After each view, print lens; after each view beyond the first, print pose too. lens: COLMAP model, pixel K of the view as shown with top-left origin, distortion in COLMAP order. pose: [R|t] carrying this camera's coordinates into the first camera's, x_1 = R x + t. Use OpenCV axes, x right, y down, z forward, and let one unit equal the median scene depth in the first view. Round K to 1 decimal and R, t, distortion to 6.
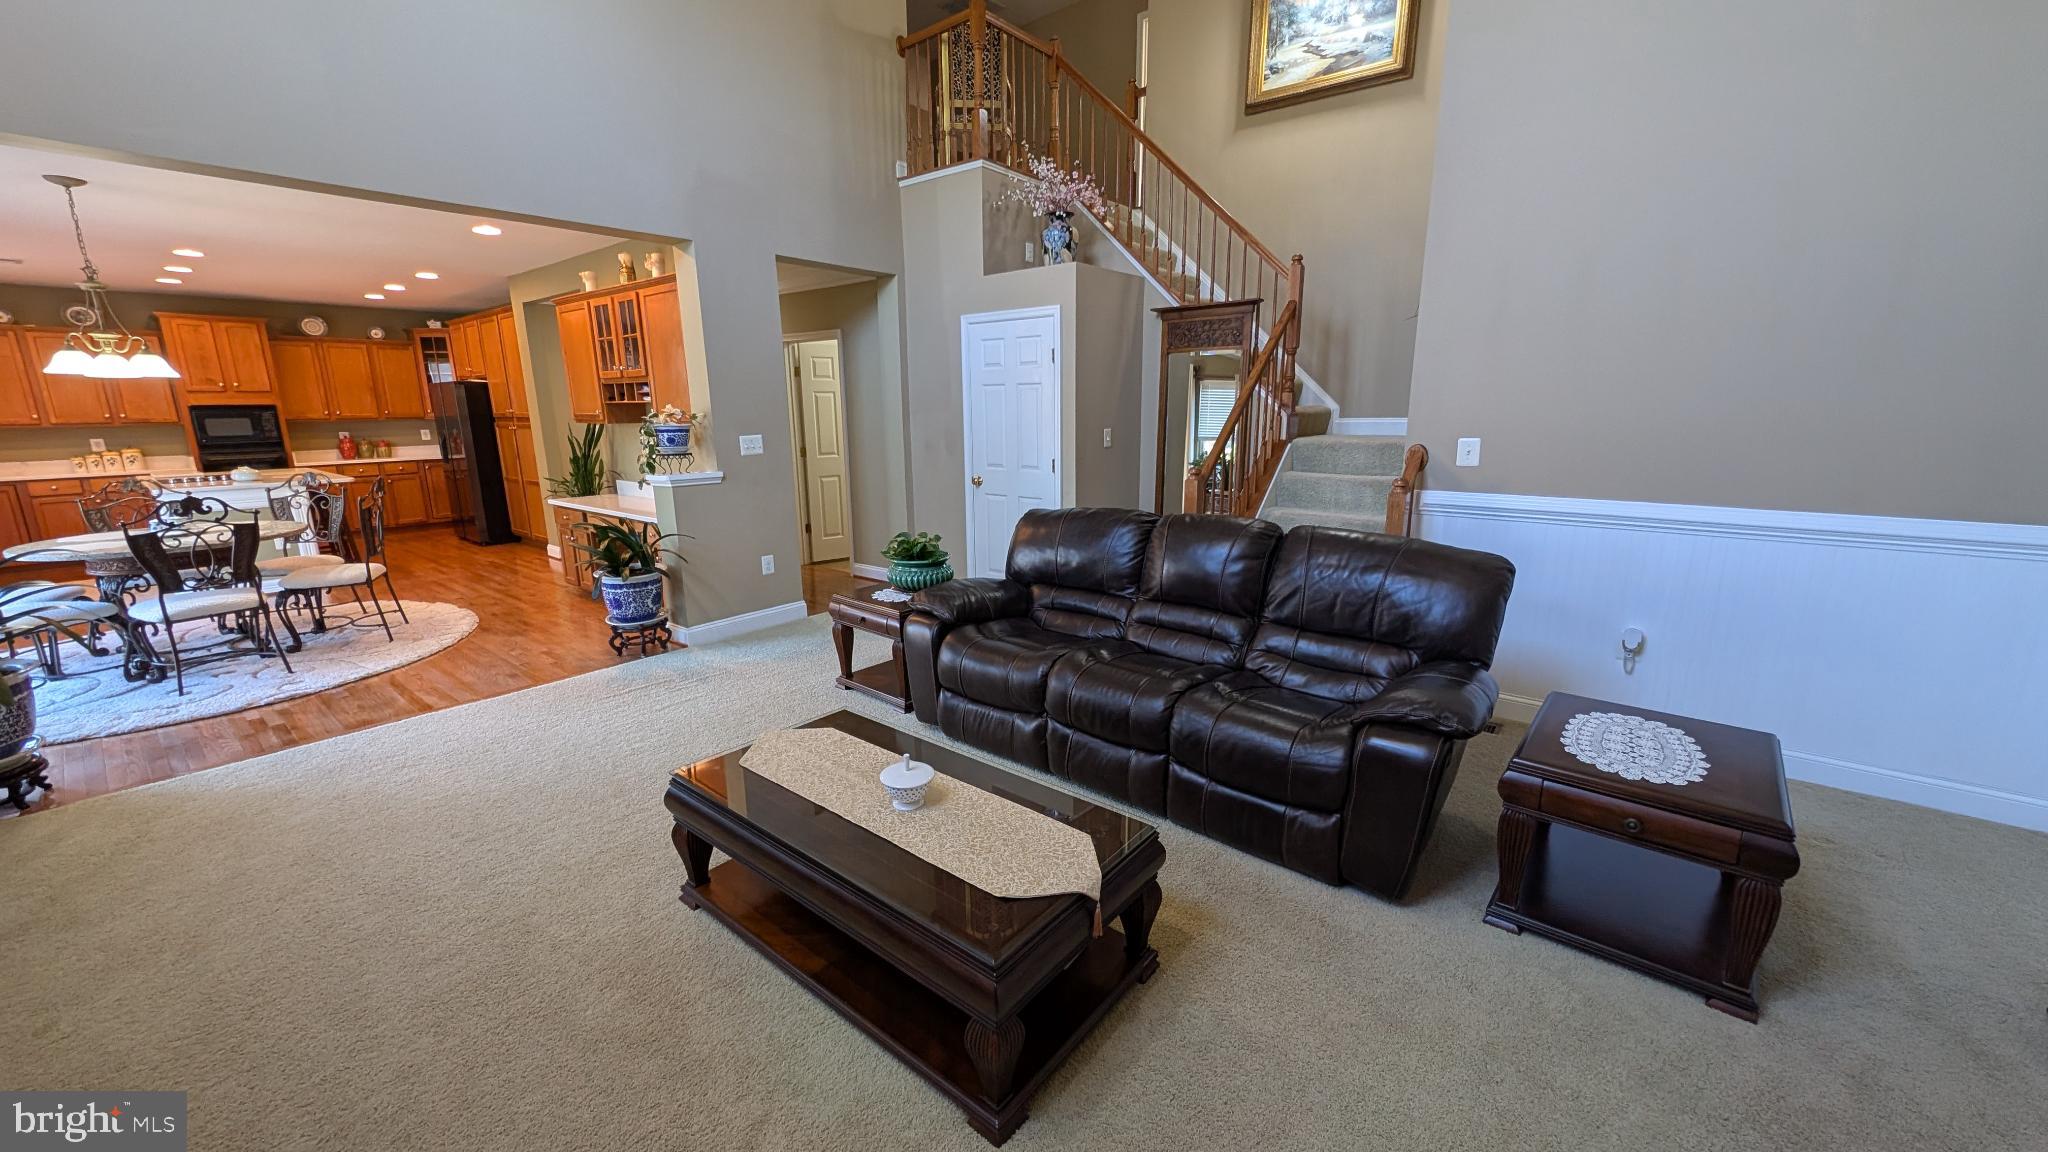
lens RADIAL K [[767.0, 0, 1024.0], [0, 767.0, 576.0], [0, 0, 1]] dist [0.011518, -0.006006]
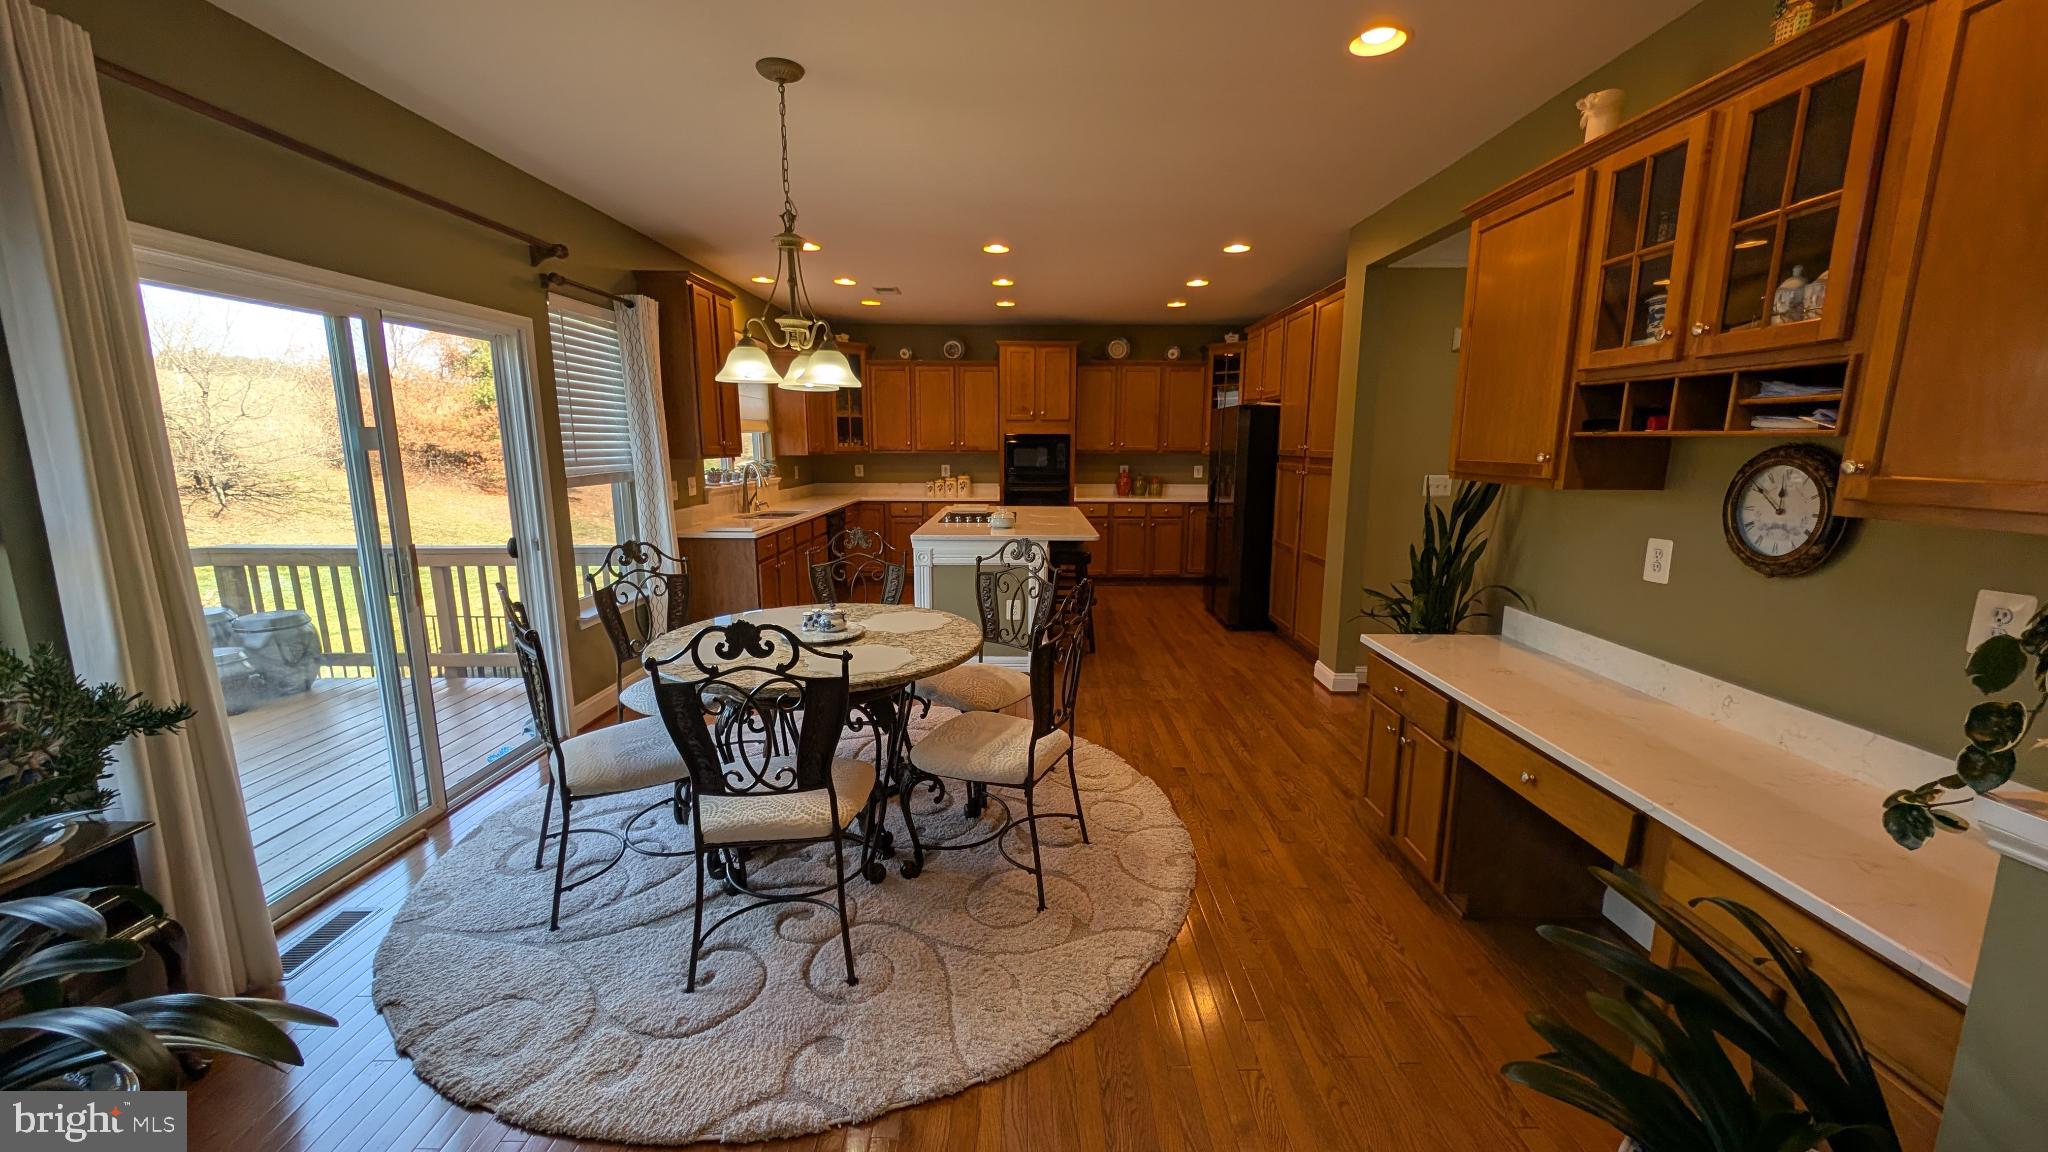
lens RADIAL K [[767.0, 0, 1024.0], [0, 767.0, 576.0], [0, 0, 1]] dist [0.011518, -0.006006]
pose [[0.632920, 0.148127, -0.759915, -0.298998], [-0.179909, 0.982798, 0.041729, -0.089133], [0.753024, 0.110305, 0.648682, 0.401281]]
